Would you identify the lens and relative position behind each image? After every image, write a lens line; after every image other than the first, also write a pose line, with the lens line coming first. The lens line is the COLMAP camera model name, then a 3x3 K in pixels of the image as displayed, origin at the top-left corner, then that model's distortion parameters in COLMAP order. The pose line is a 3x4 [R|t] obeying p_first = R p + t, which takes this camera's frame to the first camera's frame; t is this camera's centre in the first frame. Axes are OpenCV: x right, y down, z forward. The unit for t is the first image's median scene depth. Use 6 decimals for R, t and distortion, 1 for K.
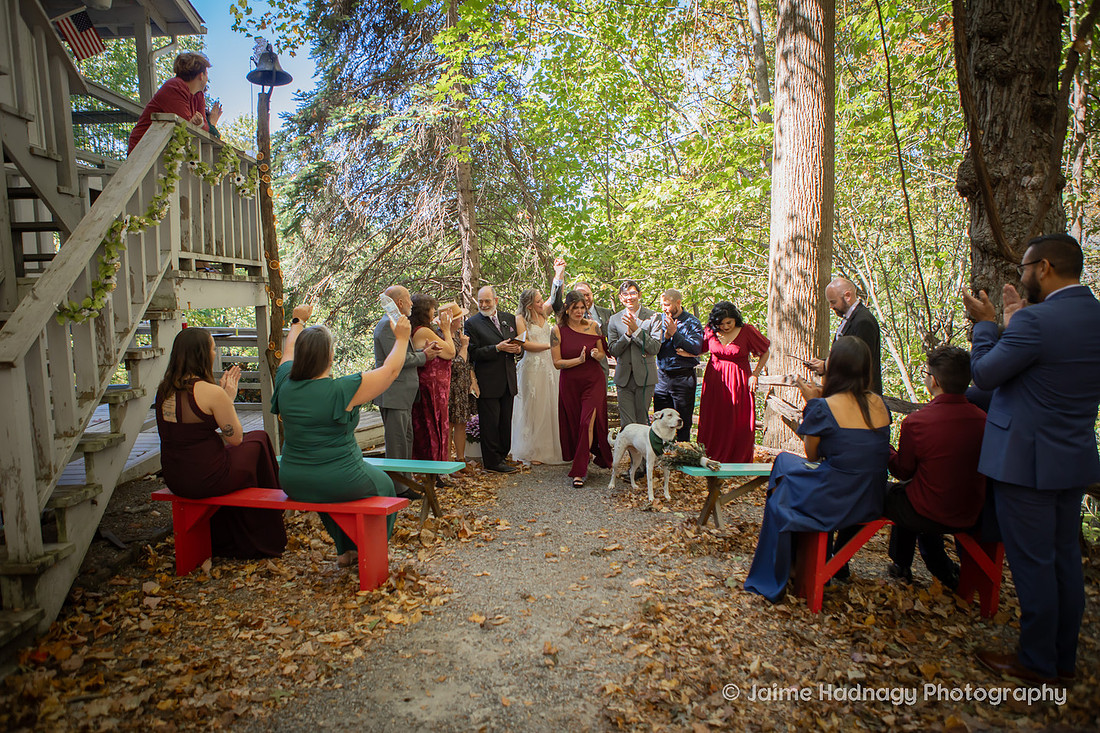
lens RADIAL K [[756.0, 0, 550.6], [0, 756.0, 364.5], [0, 0, 1]] dist [-0.098607, 0.061557]
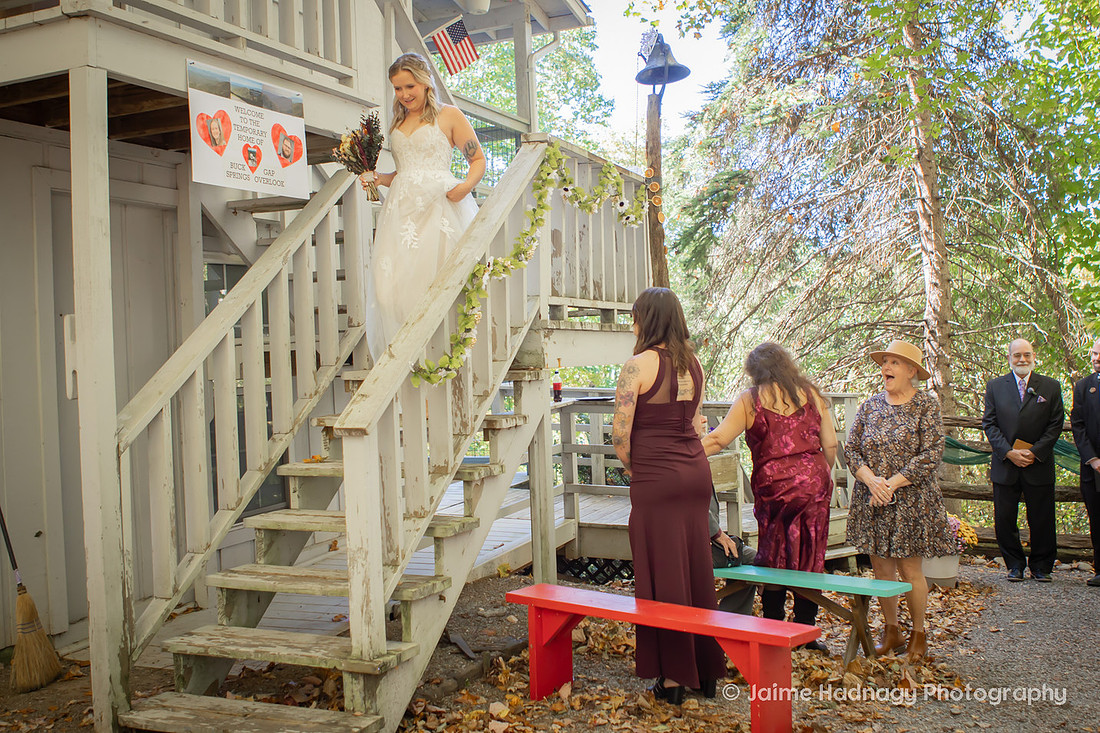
lens RADIAL K [[1061.3, 0, 604.9], [0, 1061.3, 335.4], [0, 0, 1]] dist [-0.122332, 0.121787]
pose [[0.910907, -0.012884, -0.412411, 0.036532], [-0.027920, 0.995297, -0.092761, -0.003525], [0.411667, 0.096011, 0.906263, -0.032894]]
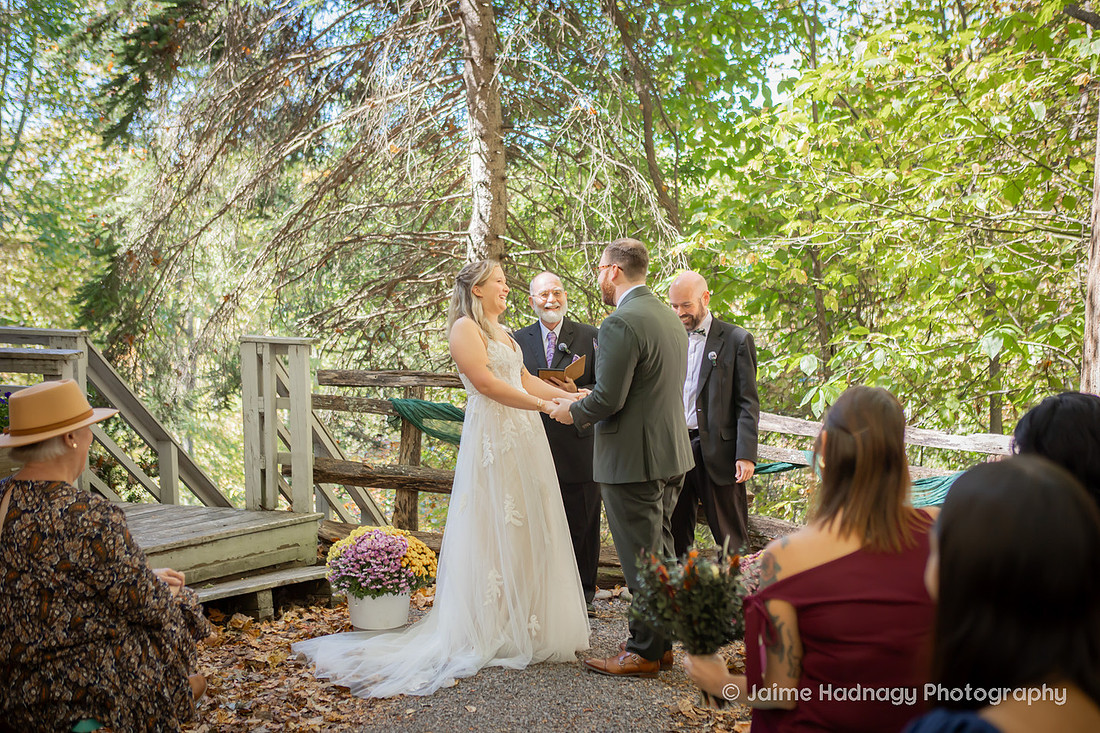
lens RADIAL K [[1318.0, 0, 551.1], [0, 1318.0, 361.2], [0, 0, 1]] dist [-0.018428, -0.041714]
pose [[0.984853, 0.029670, -0.170832, 0.219887], [-0.033663, 0.999222, -0.020525, -0.039244], [0.170091, 0.025965, 0.985086, 0.398015]]
